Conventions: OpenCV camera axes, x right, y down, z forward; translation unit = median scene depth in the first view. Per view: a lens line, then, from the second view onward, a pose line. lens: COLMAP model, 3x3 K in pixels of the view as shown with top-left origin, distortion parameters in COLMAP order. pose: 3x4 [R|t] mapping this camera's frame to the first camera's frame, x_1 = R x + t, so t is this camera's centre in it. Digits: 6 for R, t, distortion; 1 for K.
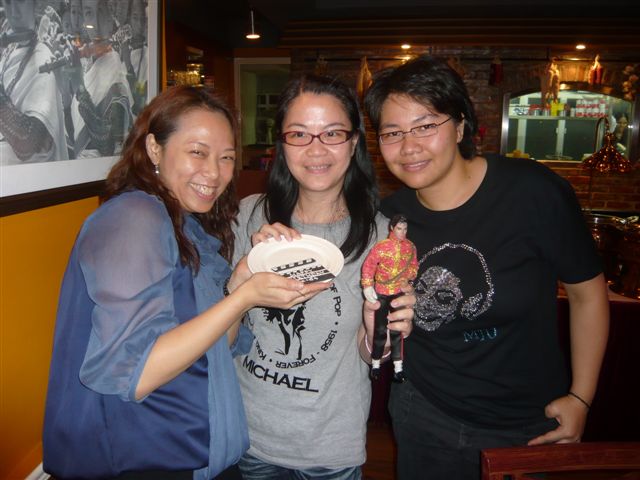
lens RADIAL K [[528.0, 0, 322.4], [0, 528.0, 242.1], [0, 0, 1]] dist [-0.091798, 0.019867]
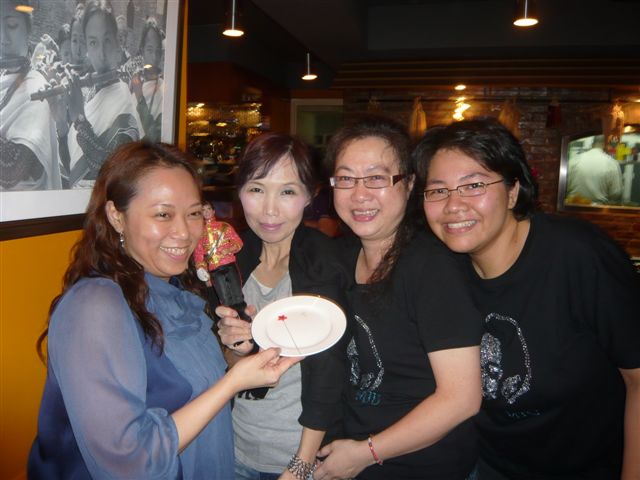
lens RADIAL K [[526.5, 0, 320.0], [0, 526.5, 240.0], [0, 0, 1]] dist [-0.069702, 0.001609]
pose [[0.992645, 0.035081, -0.115871, 0.026828], [-0.044184, 0.996055, -0.076950, -0.002508], [0.112714, 0.081504, 0.990279, 0.022741]]
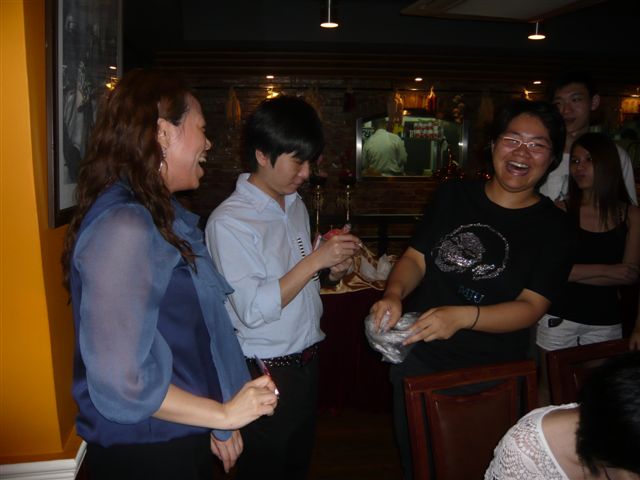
lens RADIAL K [[528.0, 0, 322.4], [0, 528.0, 242.1], [0, 0, 1]] dist [-0.091798, 0.019867]
pose [[0.957925, -0.058579, 0.280979, -0.075260], [0.069830, 0.997102, -0.030188, 0.016407], [-0.278396, 0.048538, 0.959239, -0.087428]]
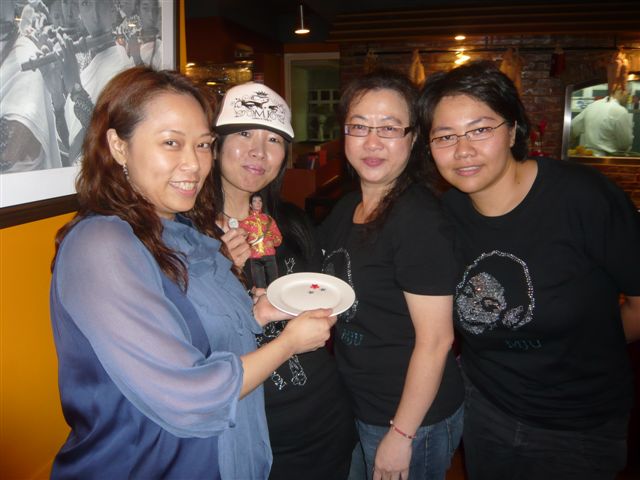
lens RADIAL K [[528.0, 0, 322.4], [0, 528.0, 242.1], [0, 0, 1]] dist [-0.091798, 0.019867]
pose [[0.994637, 0.008645, -0.103070, 0.012621], [-0.007844, 0.999936, 0.008179, -0.009845], [0.103134, -0.007327, 0.994640, 0.037650]]
